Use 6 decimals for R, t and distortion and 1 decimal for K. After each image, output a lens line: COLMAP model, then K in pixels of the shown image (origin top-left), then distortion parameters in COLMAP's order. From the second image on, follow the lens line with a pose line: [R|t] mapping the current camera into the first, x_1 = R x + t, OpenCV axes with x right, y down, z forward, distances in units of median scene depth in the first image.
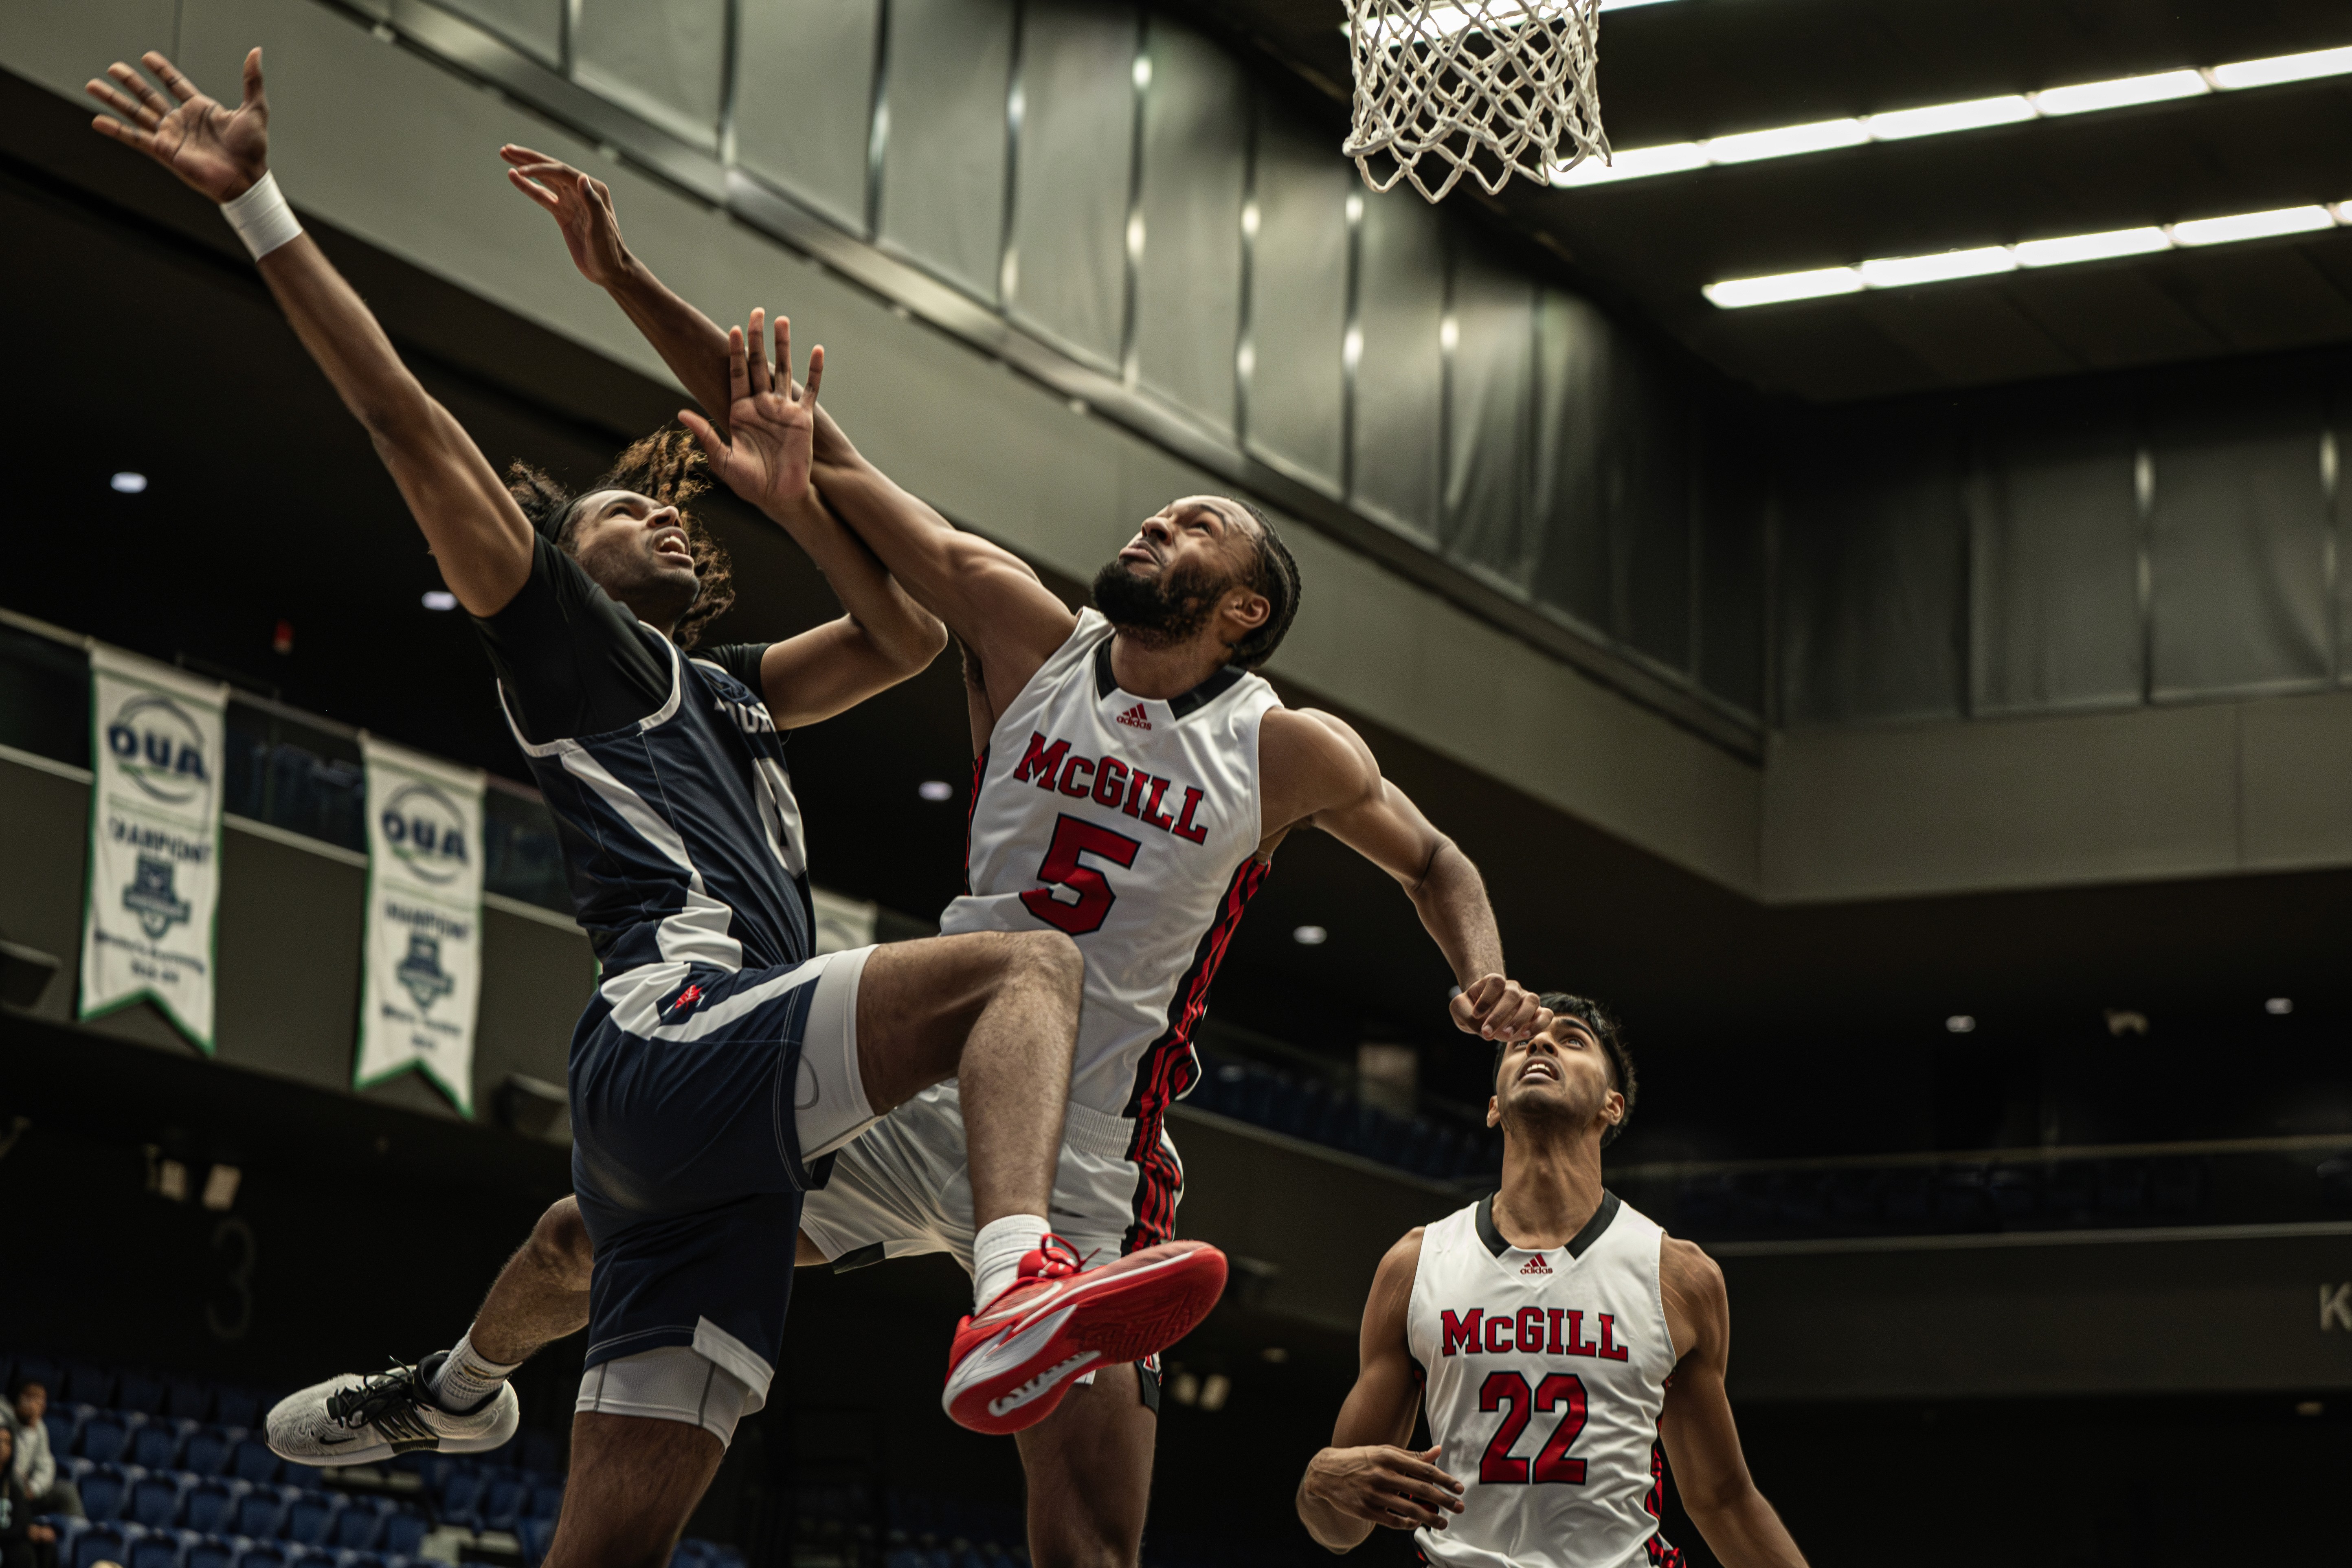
lens RADIAL K [[4814.8, 0, 1178.3], [0, 4814.8, 782.4], [0, 0, 1]] dist [0.603242, 0.000000]
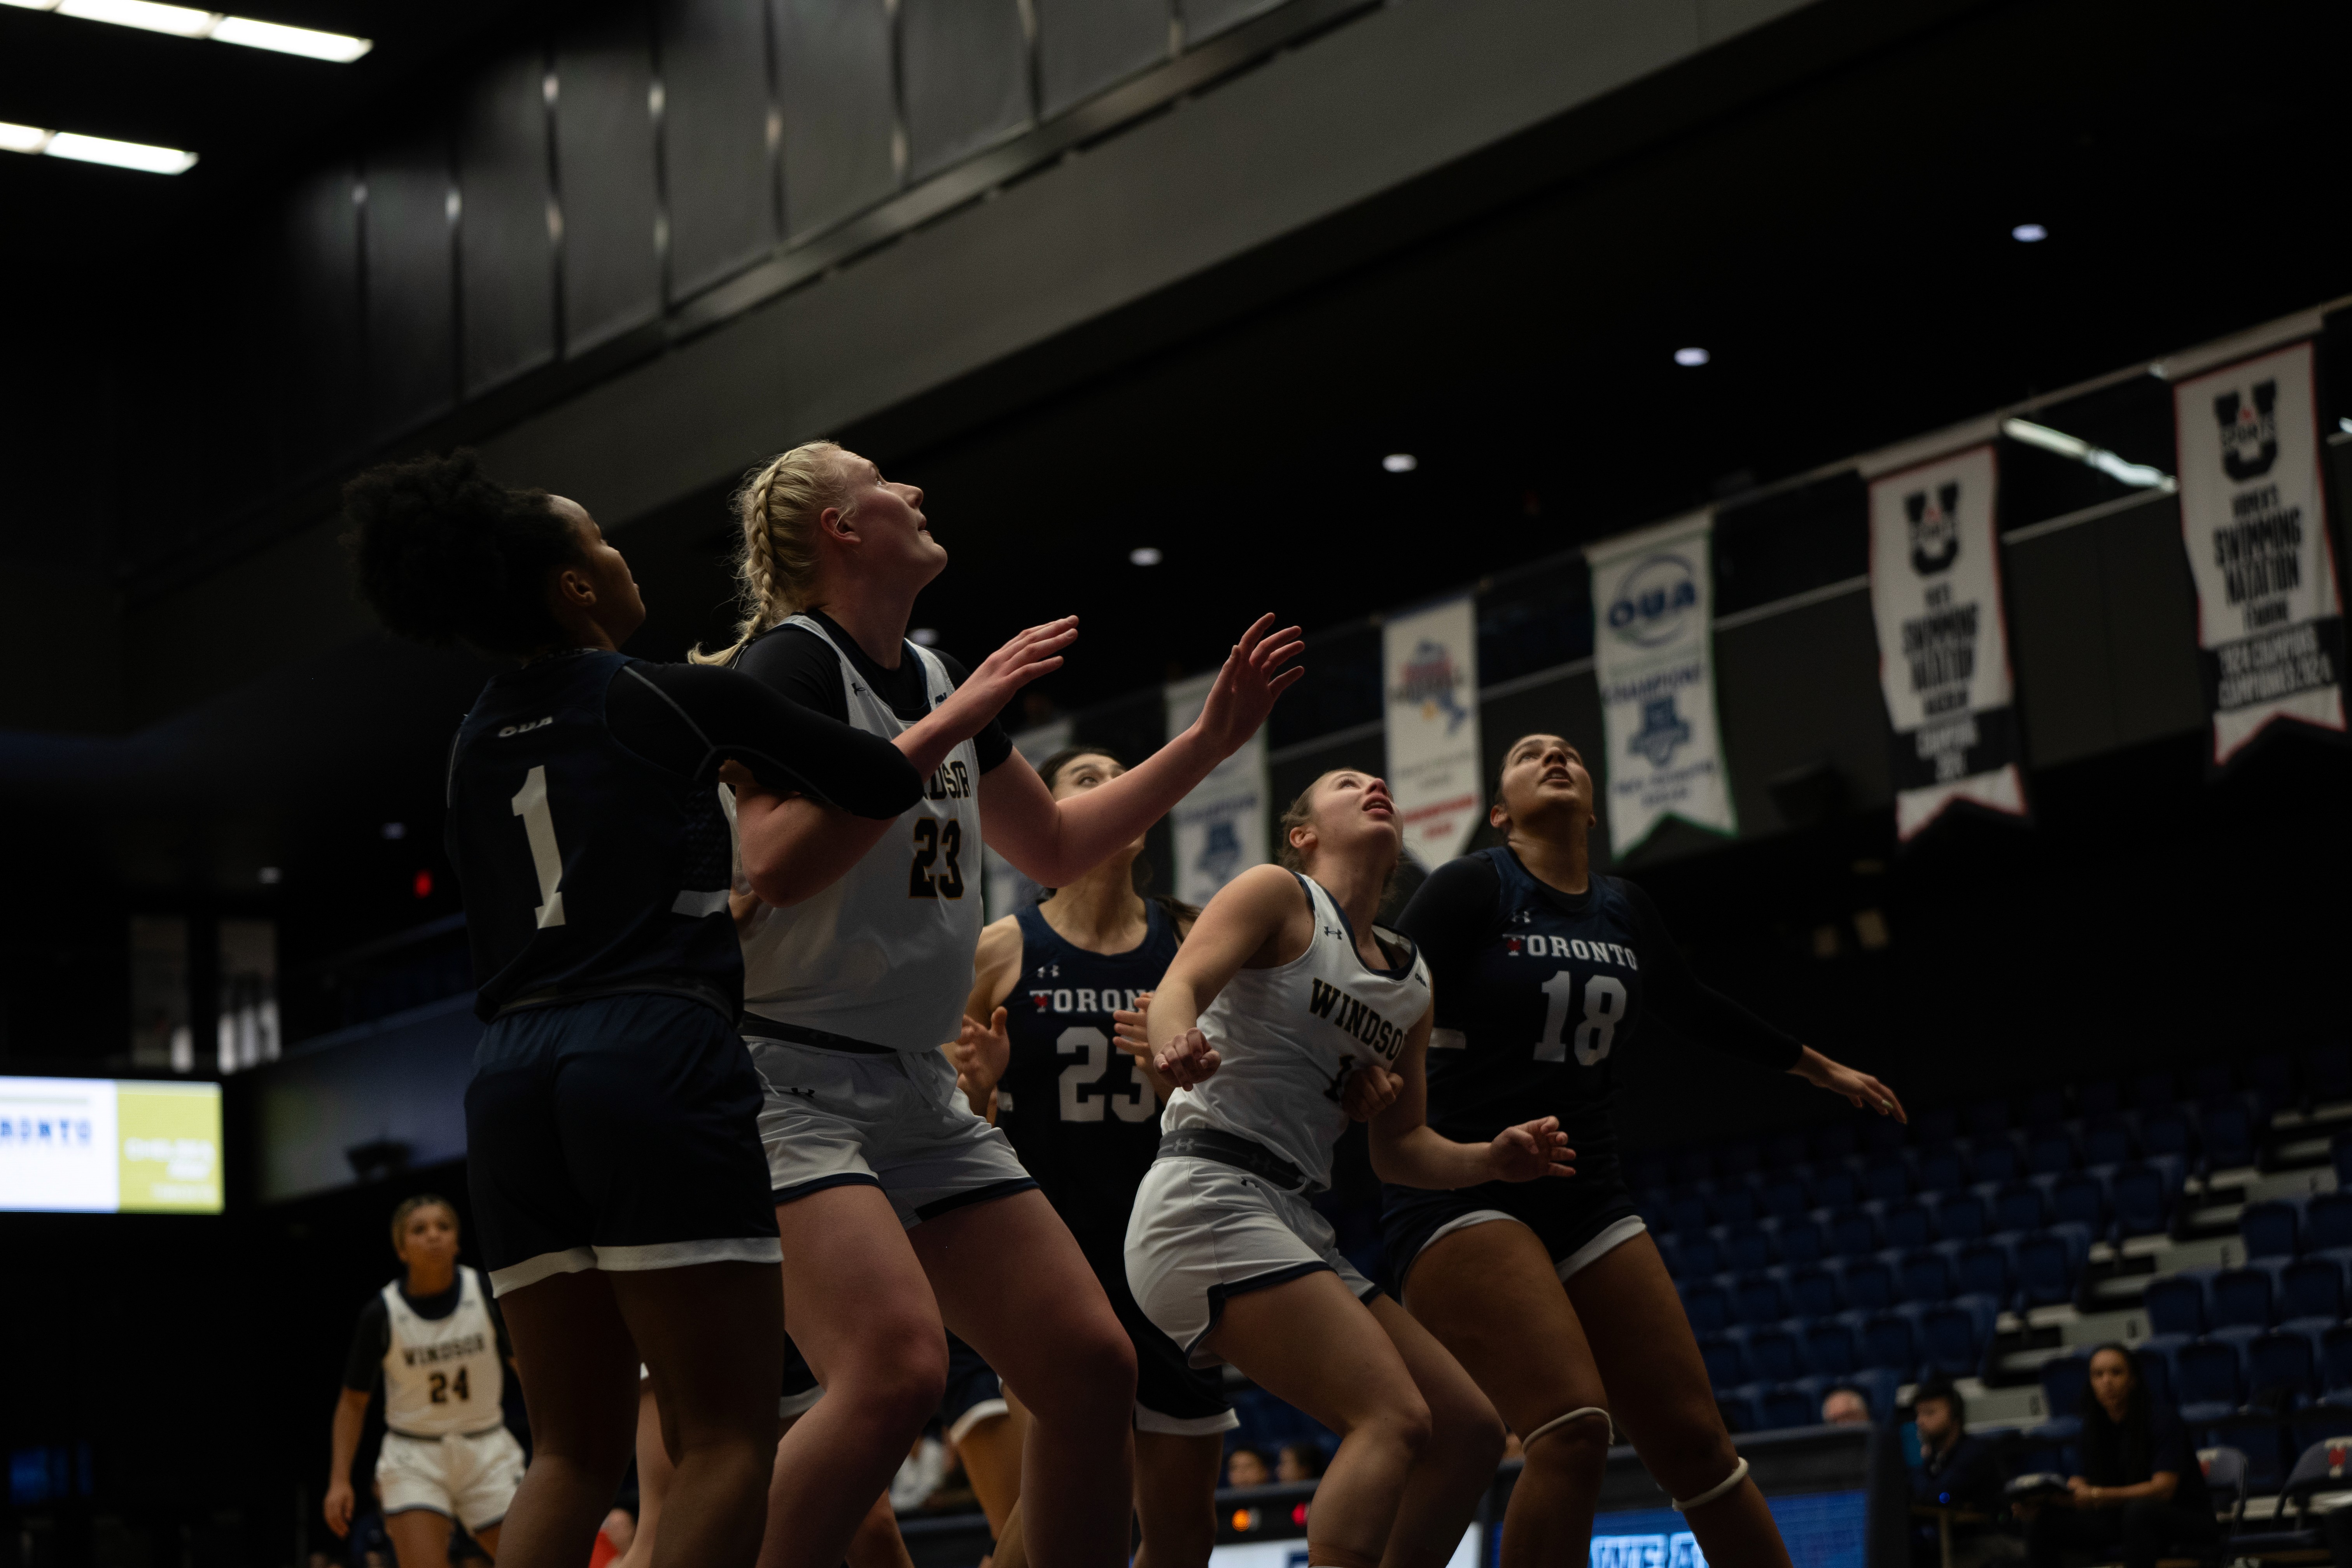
lens RADIAL K [[4814.8, 0, 1178.9], [0, 4814.8, 787.4], [0, 0, 1]] dist [0.603242, 0.000000]
pose [[-0.426283, -0.184703, -0.885533, 0.805958], [0.225085, 0.926486, -0.301597, 0.339666], [0.876139, -0.327886, -0.353371, 1.275901]]
